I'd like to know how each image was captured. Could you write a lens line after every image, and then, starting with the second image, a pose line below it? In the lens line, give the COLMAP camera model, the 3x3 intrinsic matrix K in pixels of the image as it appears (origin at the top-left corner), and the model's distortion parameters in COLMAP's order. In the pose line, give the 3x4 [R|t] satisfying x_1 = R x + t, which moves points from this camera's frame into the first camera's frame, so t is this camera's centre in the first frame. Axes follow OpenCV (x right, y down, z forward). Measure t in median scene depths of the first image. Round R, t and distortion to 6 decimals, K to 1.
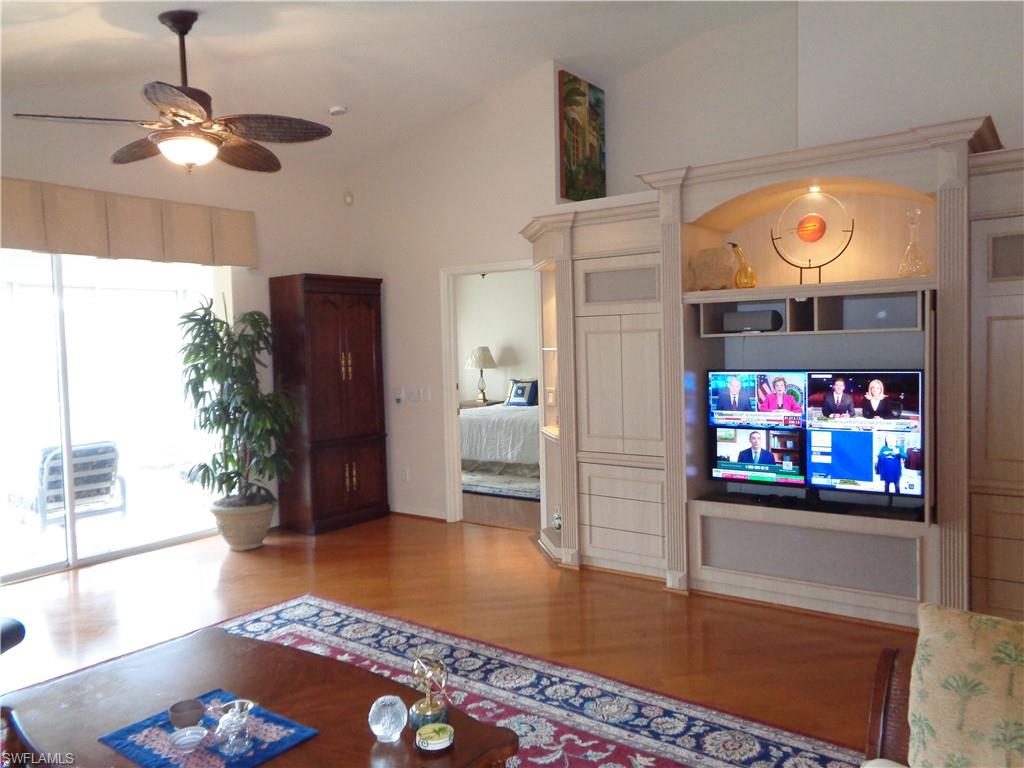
lens RADIAL K [[769.8, 0, 513.4], [0, 769.8, 384.3], [0, 0, 1]] dist [0.006795, 0.002189]
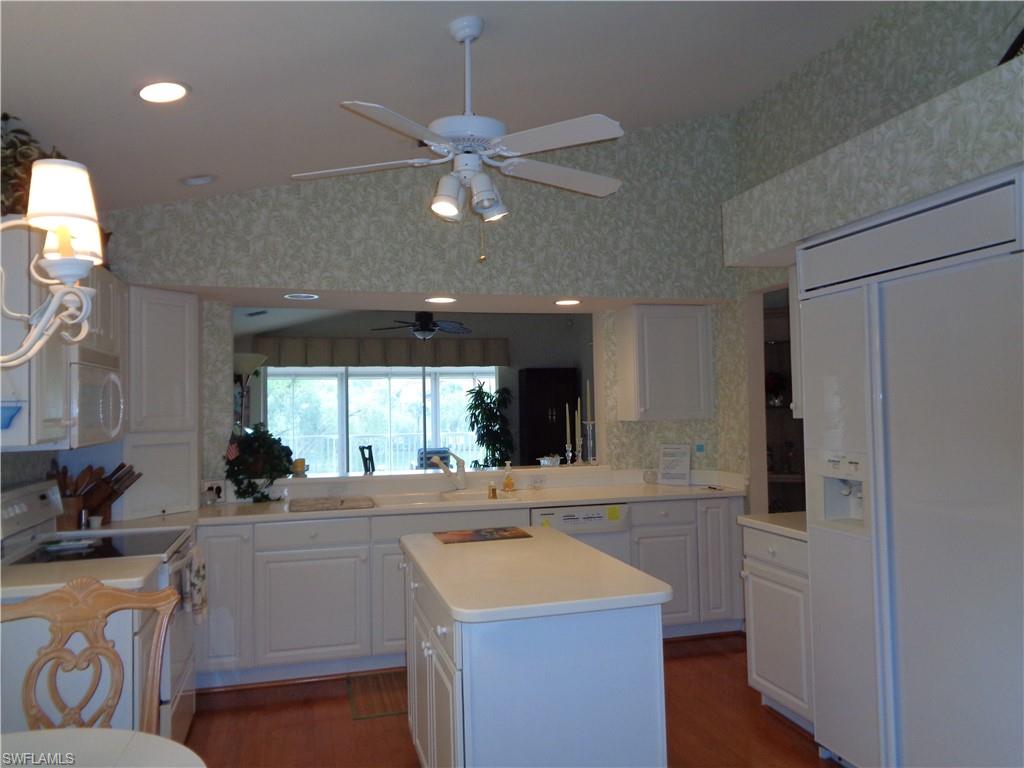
lens RADIAL K [[764.9, 0, 511.8], [0, 764.9, 385.2], [0, 0, 1]] dist [0.003704, 0.002239]
pose [[0.783389, -0.006378, -0.621498, 1.129056], [-0.034199, 0.997990, -0.053349, 0.006388], [0.620590, 0.063047, 0.781597, -0.680325]]
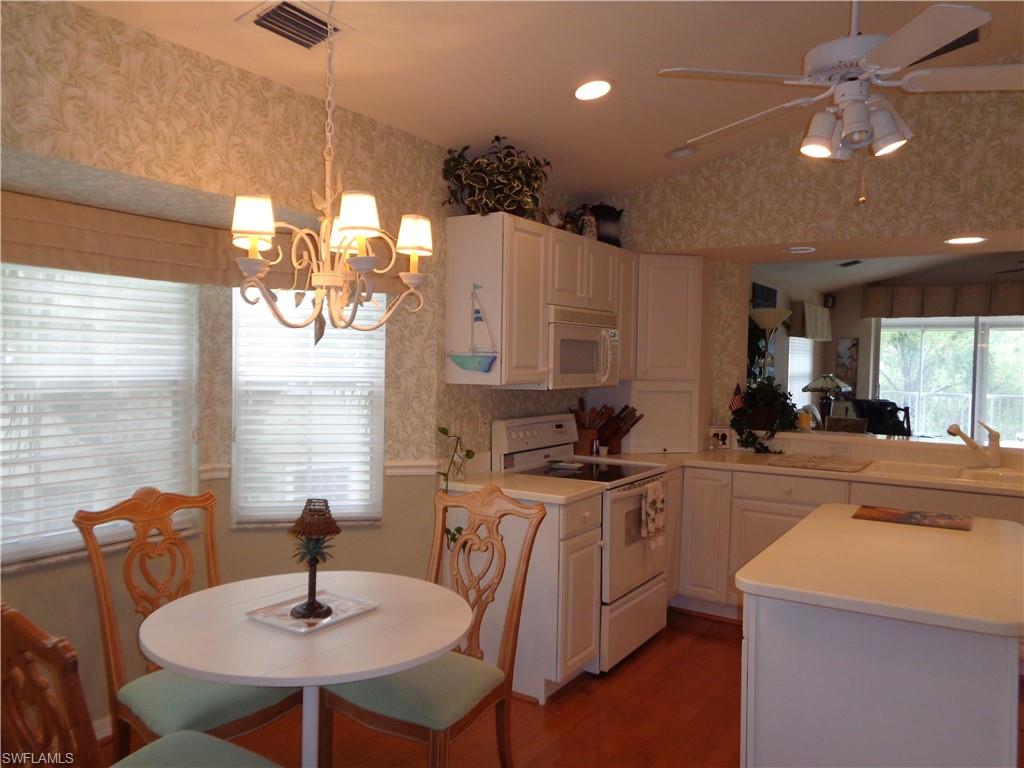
lens RADIAL K [[761.7, 0, 513.8], [0, 761.7, 385.4], [0, 0, 1]] dist [0.004265, 0.000730]
pose [[0.062015, 0.062968, -0.996087, 1.241065], [-0.068803, 0.995903, 0.058672, -0.010536], [0.995701, 0.064895, 0.066094, -0.511990]]
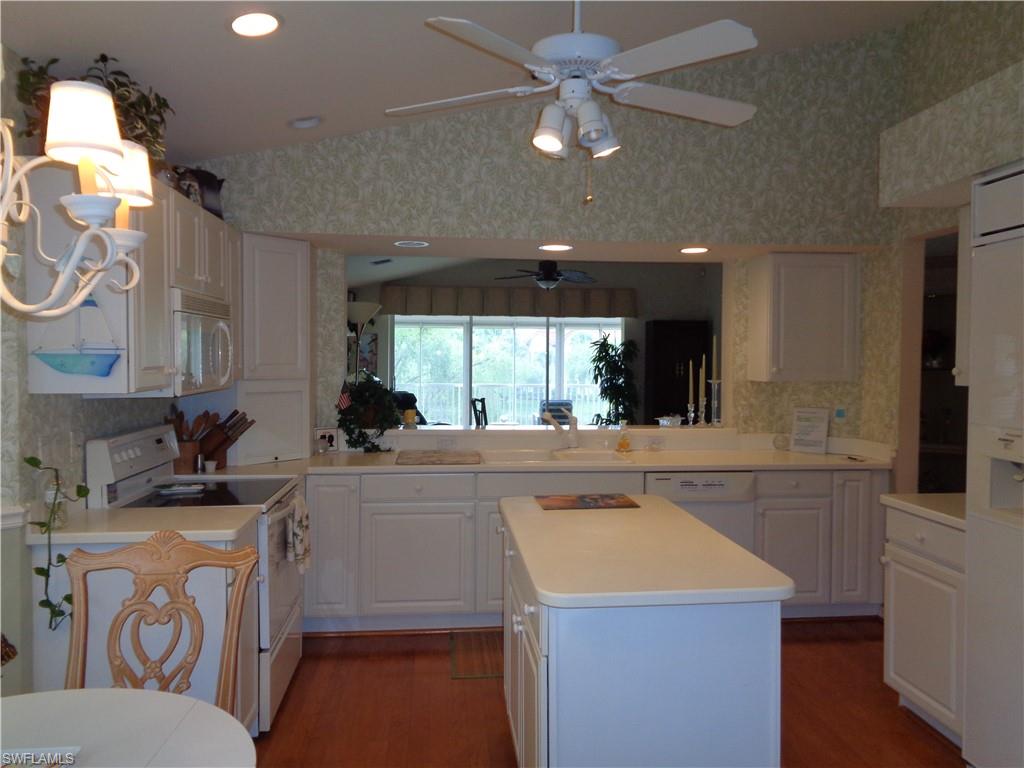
lens RADIAL K [[764.9, 0, 511.8], [0, 764.9, 385.2], [0, 0, 1]] dist [0.003704, 0.002239]
pose [[0.666922, 0.055923, -0.743026, 1.108989], [-0.061396, 0.997913, 0.019999, -0.001088], [0.742594, 0.032281, 0.668963, -0.630015]]
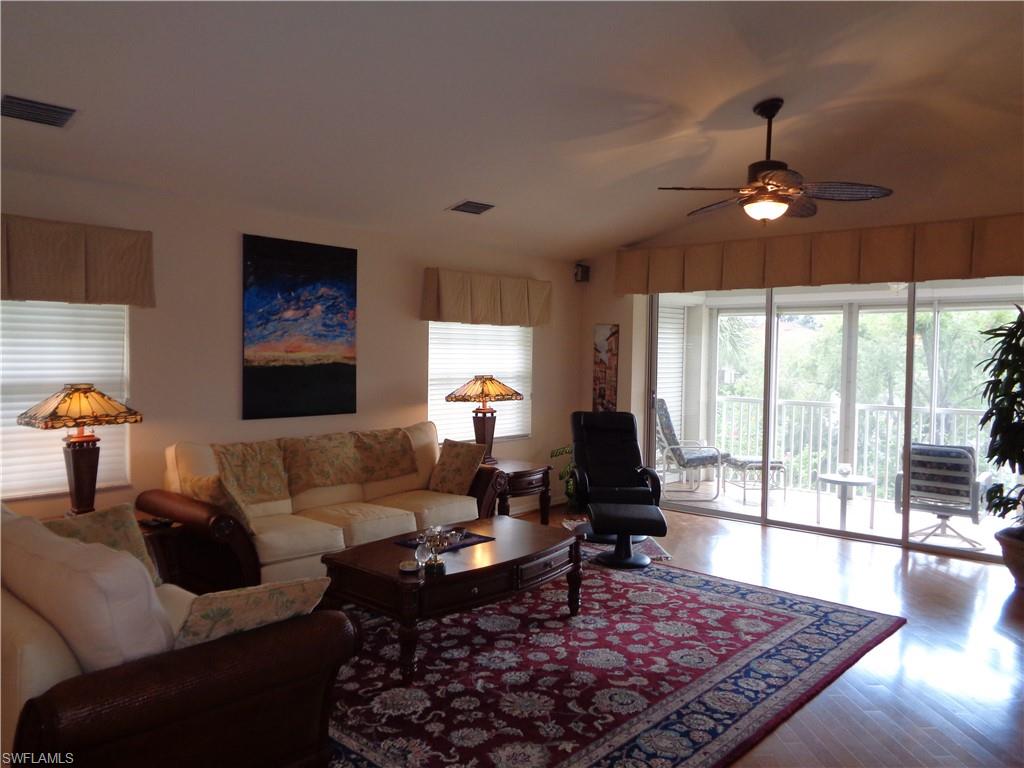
lens RADIAL K [[758.3, 0, 513.7], [0, 758.3, 387.3], [0, 0, 1]] dist [0.027072, -0.000751]
pose [[-0.079441, 0.068162, -0.994506, 0.677628], [-0.061166, 0.995446, 0.073112, -0.057616], [0.994961, 0.066638, -0.074911, 0.531601]]
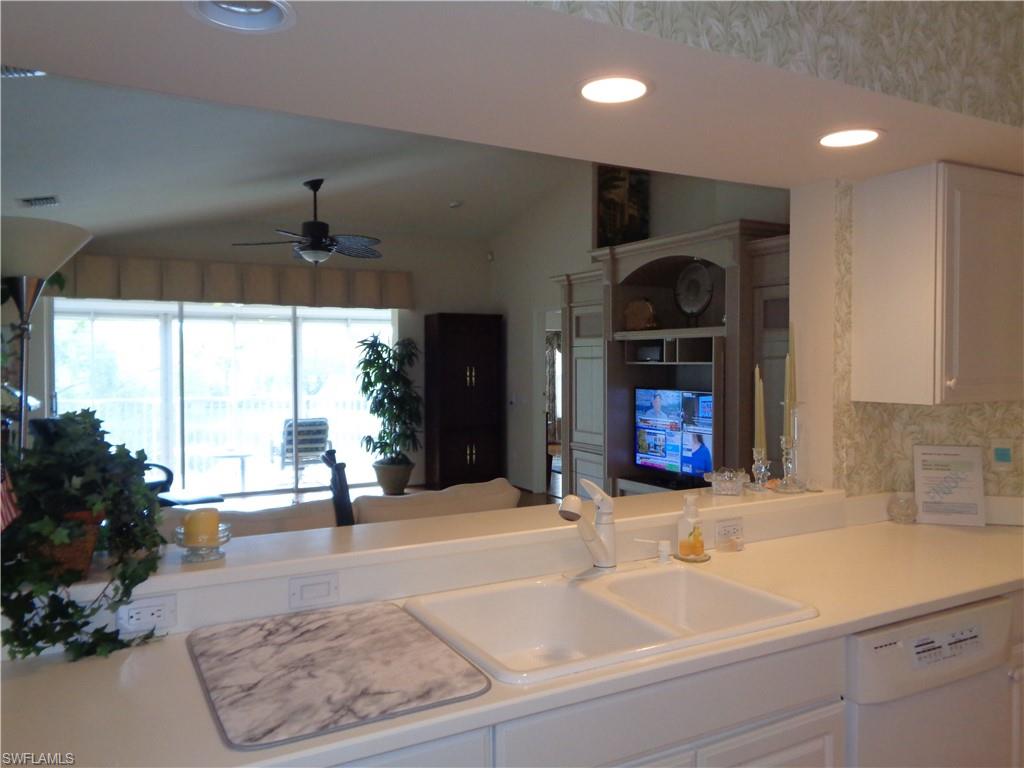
lens RADIAL K [[769.8, 0, 513.4], [0, 769.8, 384.3], [0, 0, 1]] dist [0.006795, 0.002189]
pose [[0.908556, 0.036535, -0.416163, 0.588416], [-0.043145, 0.999048, -0.006488, -0.004272], [0.415529, 0.023850, 0.909267, -0.347023]]
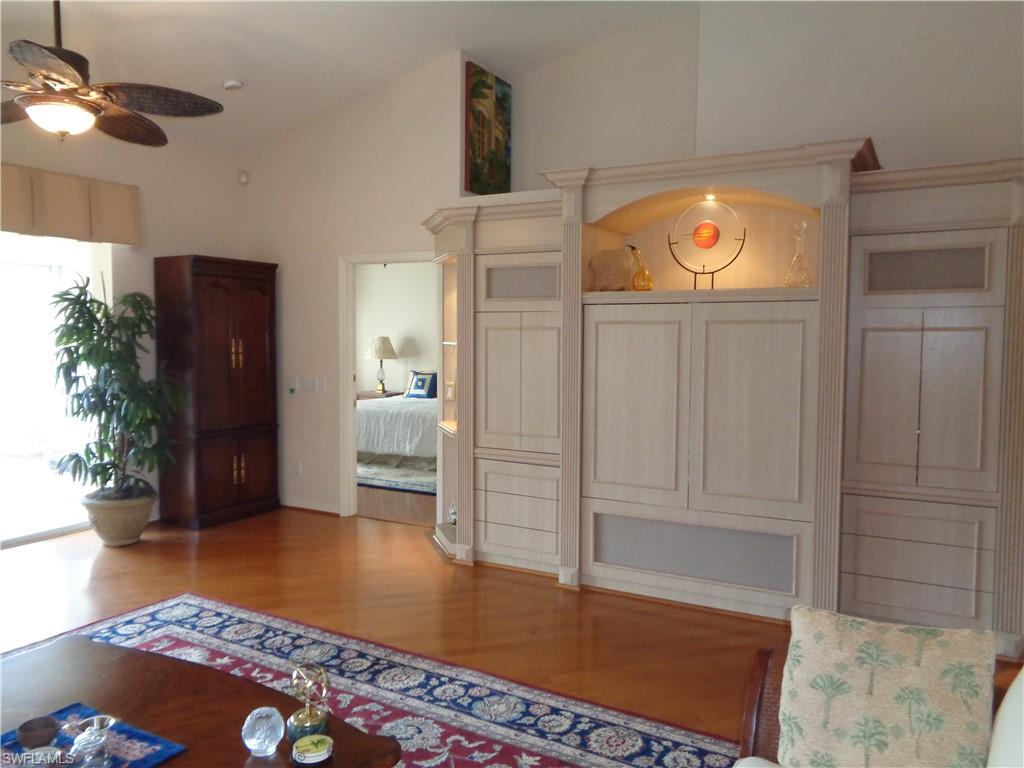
lens RADIAL K [[769.8, 0, 513.4], [0, 769.8, 384.3], [0, 0, 1]] dist [0.006795, 0.002189]
pose [[0.991670, 0.025136, 0.126329, 0.005161], [-0.026621, 0.999595, 0.010078, -0.005642], [-0.126024, -0.013357, 0.991937, 0.007502]]
